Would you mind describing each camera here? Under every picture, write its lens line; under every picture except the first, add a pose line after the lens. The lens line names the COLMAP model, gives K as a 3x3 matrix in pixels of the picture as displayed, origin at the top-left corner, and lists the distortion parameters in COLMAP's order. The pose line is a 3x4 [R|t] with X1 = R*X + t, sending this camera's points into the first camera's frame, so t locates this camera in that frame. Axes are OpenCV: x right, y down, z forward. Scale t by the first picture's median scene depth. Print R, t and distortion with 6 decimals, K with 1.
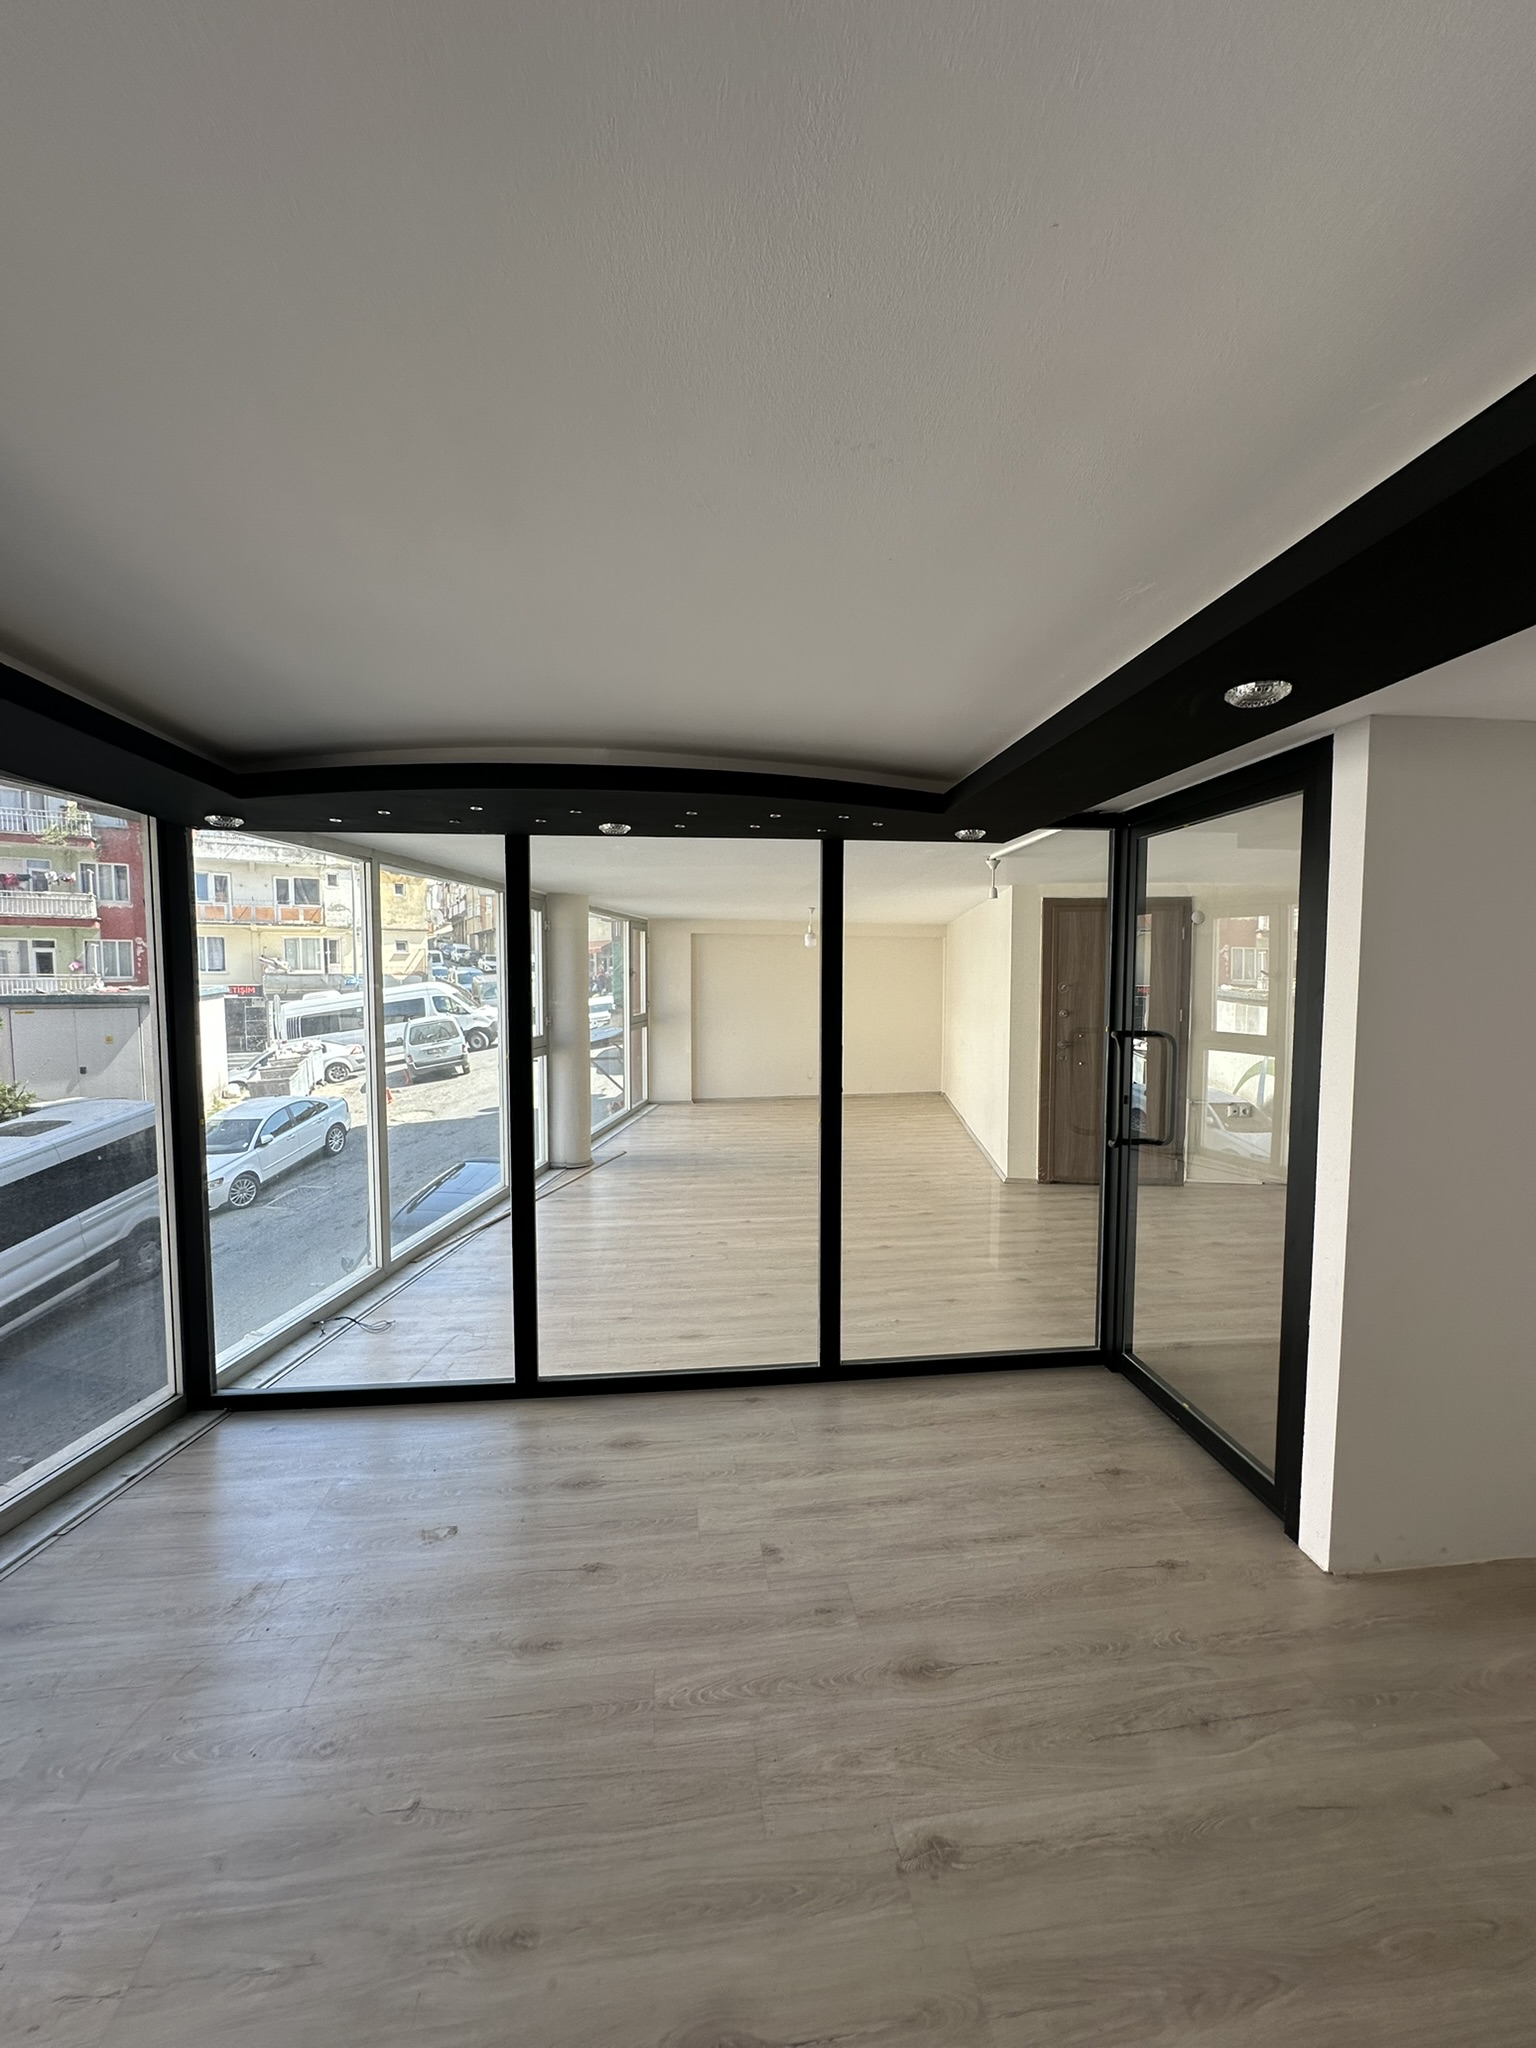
lens RADIAL K [[815.7, 0, 771.4], [0, 815.7, 1031.7], [0, 0, 1]] dist [-0.003788, 0.001072]
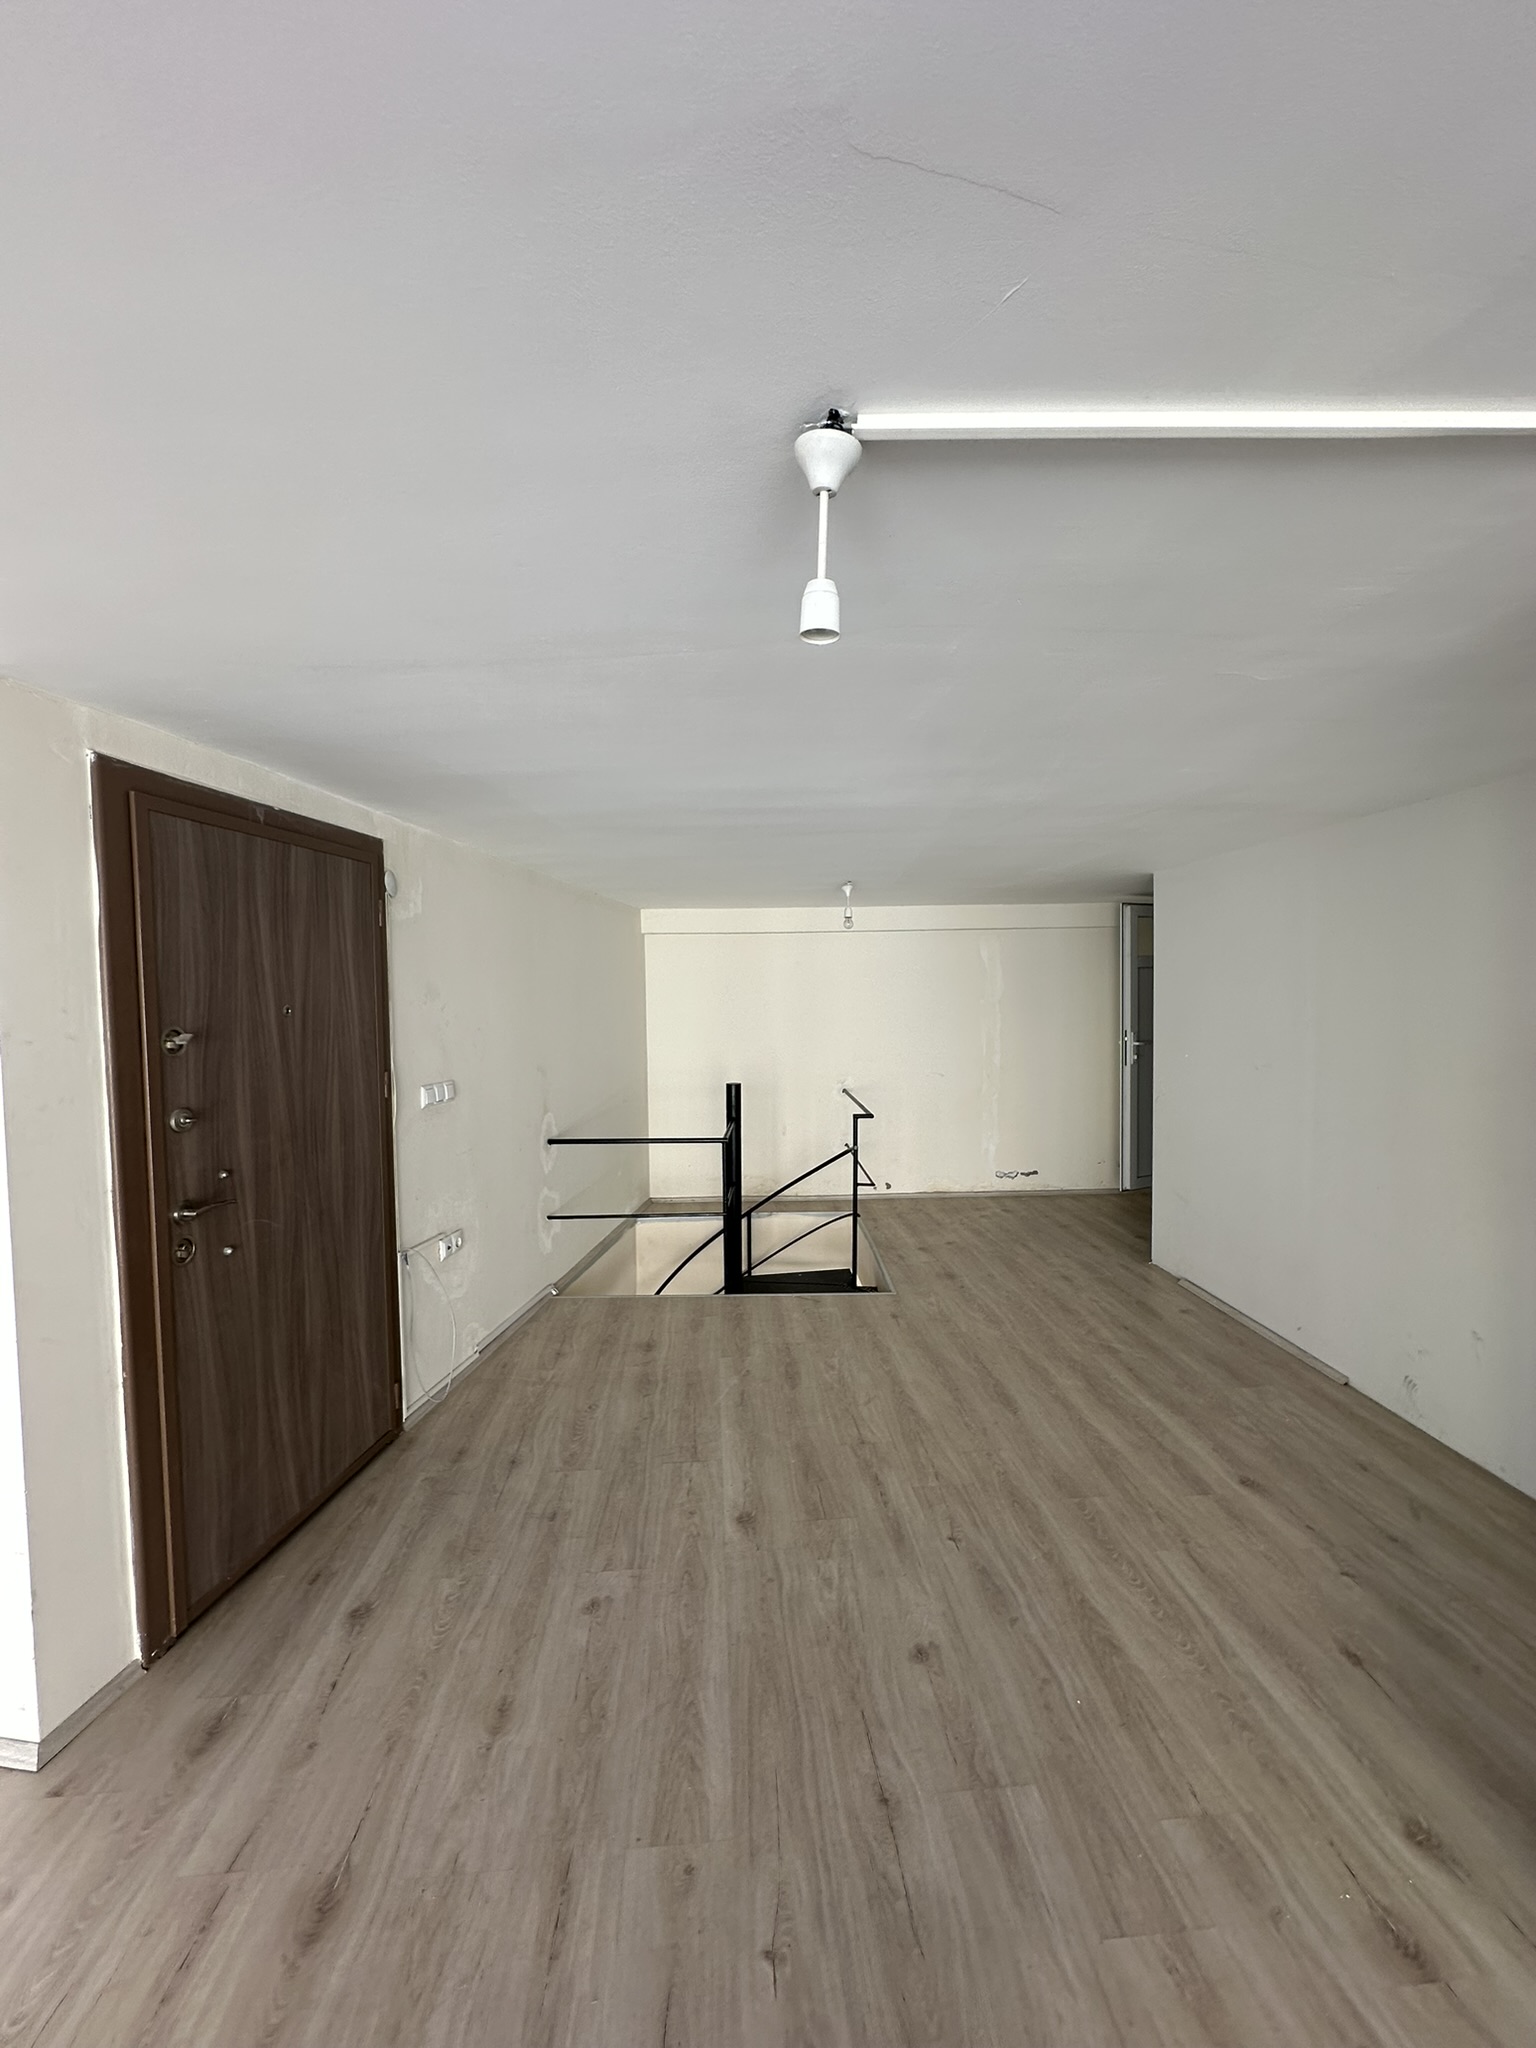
lens RADIAL K [[815.7, 0, 764.4], [0, 815.7, 1027.8], [0, 0, 1]] dist [-0.003788, 0.001072]
pose [[0.063119, -0.043192, 0.997071, 0.053911], [0.086125, 0.995572, 0.037675, -0.066042], [-0.994283, 0.083495, 0.066559, 0.943543]]
